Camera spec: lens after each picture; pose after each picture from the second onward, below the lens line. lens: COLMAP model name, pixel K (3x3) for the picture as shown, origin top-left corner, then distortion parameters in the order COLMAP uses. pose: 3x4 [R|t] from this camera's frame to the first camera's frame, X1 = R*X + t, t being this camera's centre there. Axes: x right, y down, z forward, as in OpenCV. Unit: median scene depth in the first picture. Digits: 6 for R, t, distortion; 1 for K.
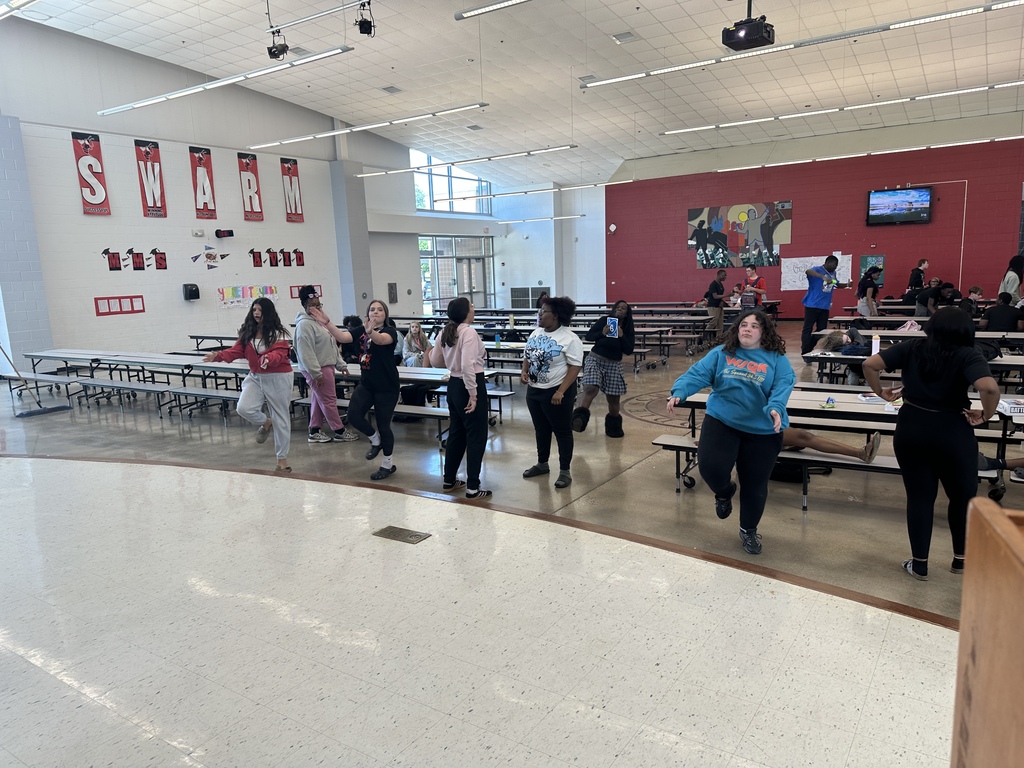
lens RADIAL K [[722.9, 0, 514.1], [0, 722.9, 386.9], [0, 0, 1]] dist [0.033292, -0.023894]
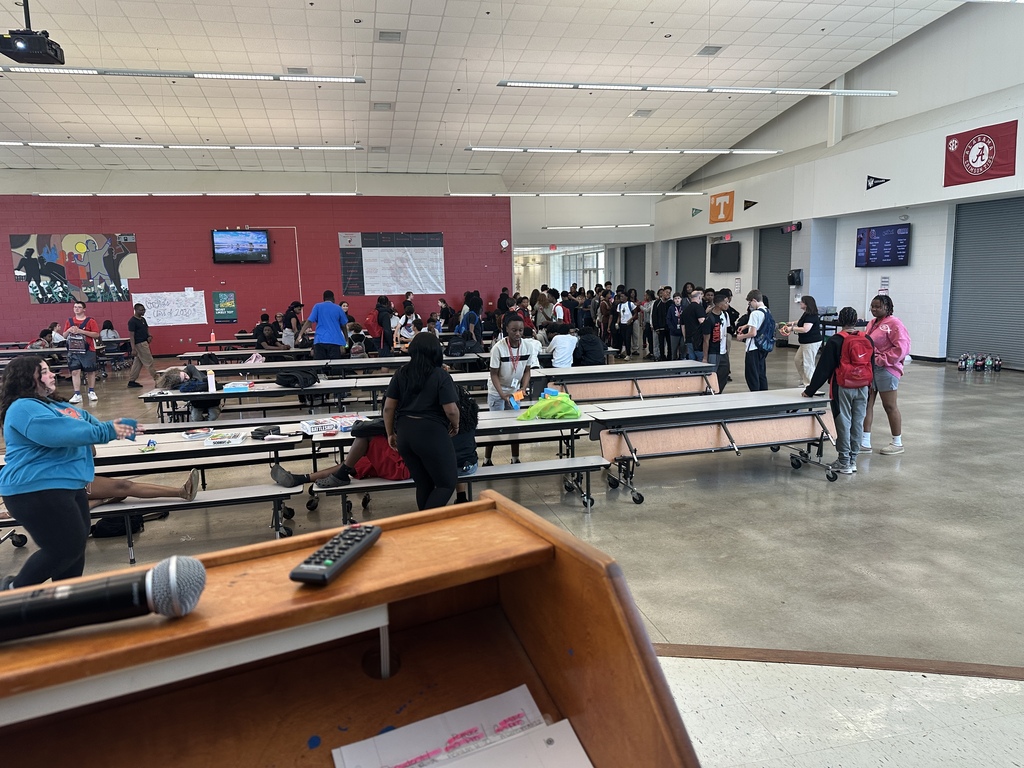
lens RADIAL K [[722.9, 0, 514.0], [0, 722.9, 387.0], [0, 0, 1]] dist [0.033292, -0.023894]
pose [[0.697012, -0.085804, 0.711907, 0.030046], [0.117921, 0.993014, 0.004230, -0.000863], [-0.707297, 0.081000, 0.702261, -0.010275]]
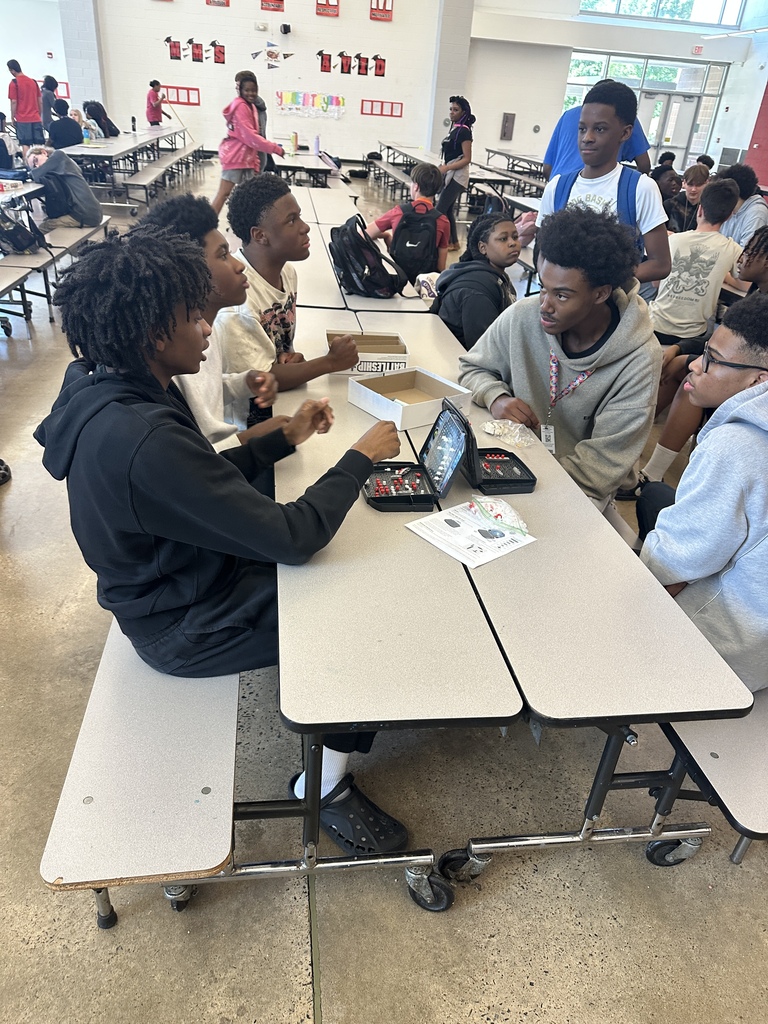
lens RADIAL K [[722.9, 0, 381.5], [0, 722.9, 510.6], [0, 0, 1]] dist [0.033292, -0.023894]
pose [[0.641340, 0.442462, -0.626825, 0.717873], [-0.214251, 0.887748, 0.407430, -0.074115], [0.736735, -0.127004, 0.664147, 0.423621]]
